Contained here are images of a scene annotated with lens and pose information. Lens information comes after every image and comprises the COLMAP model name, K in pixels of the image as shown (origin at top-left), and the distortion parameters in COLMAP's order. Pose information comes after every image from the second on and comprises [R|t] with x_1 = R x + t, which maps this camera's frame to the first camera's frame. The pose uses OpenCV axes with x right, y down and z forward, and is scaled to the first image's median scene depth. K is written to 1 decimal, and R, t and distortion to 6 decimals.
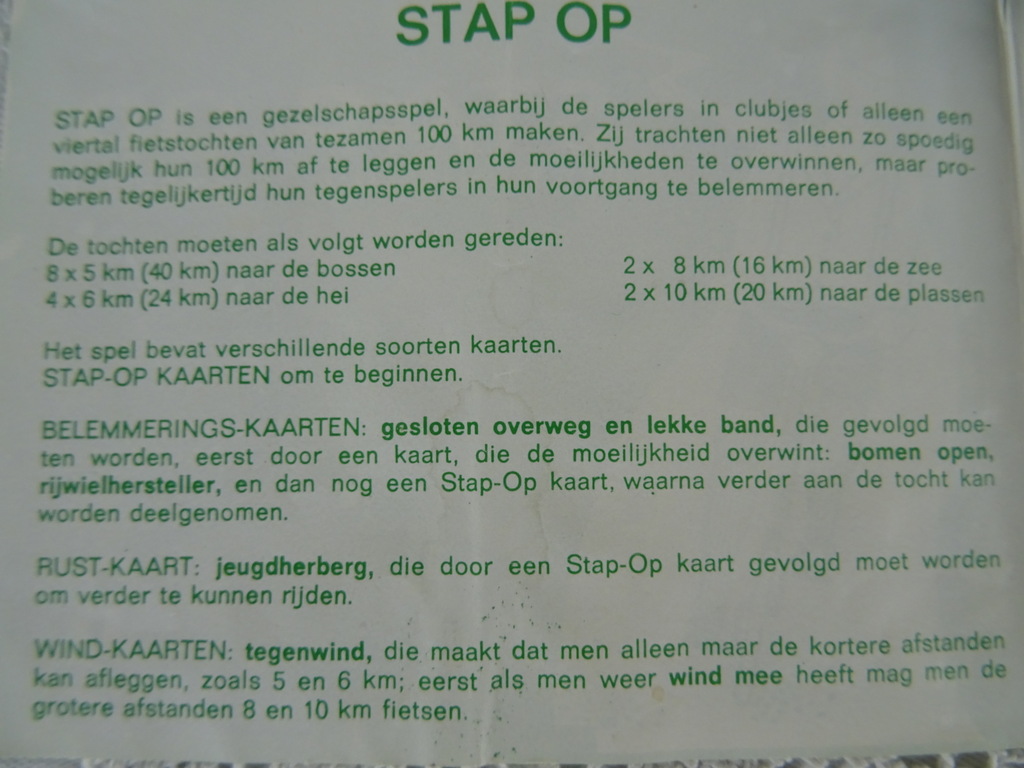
lens RADIAL K [[730.6, 0, 512.0], [0, 730.6, 384.0], [0, 0, 1]] dist [0.024826, -0.051418]
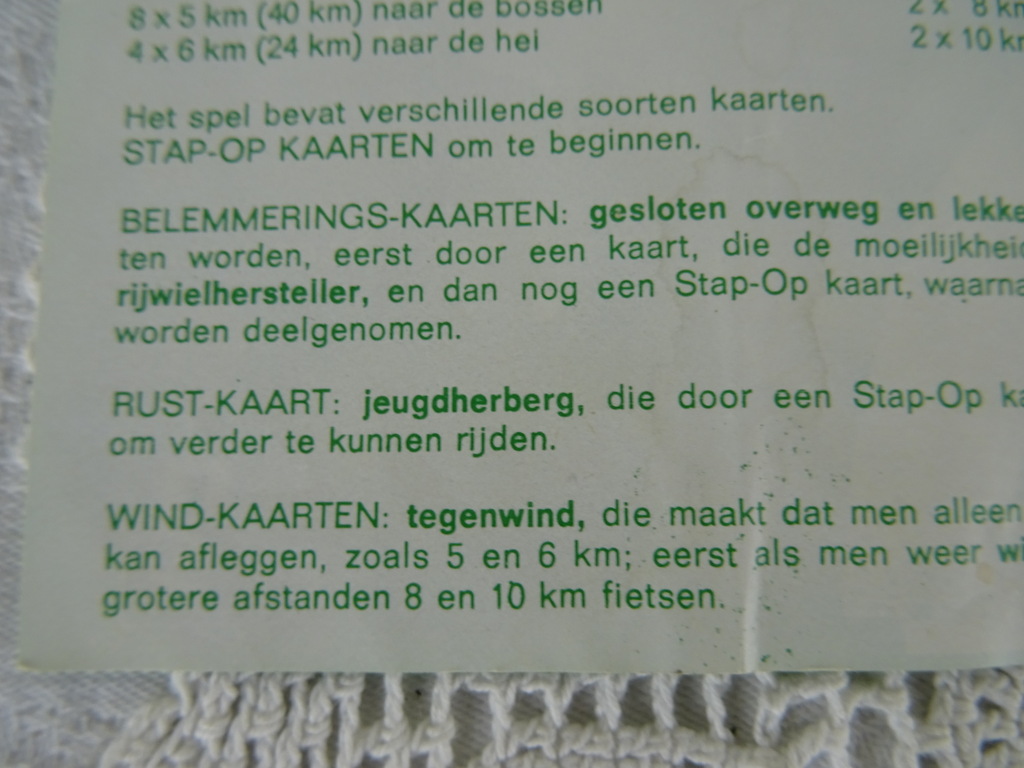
lens RADIAL K [[730.6, 0, 512.0], [0, 730.6, 384.0], [0, 0, 1]] dist [0.024826, -0.051418]
pose [[0.999996, -0.000645, 0.002722, -0.258858], [0.000718, 0.999638, -0.026899, 0.251354], [-0.002704, 0.026901, 0.999634, 0.276664]]
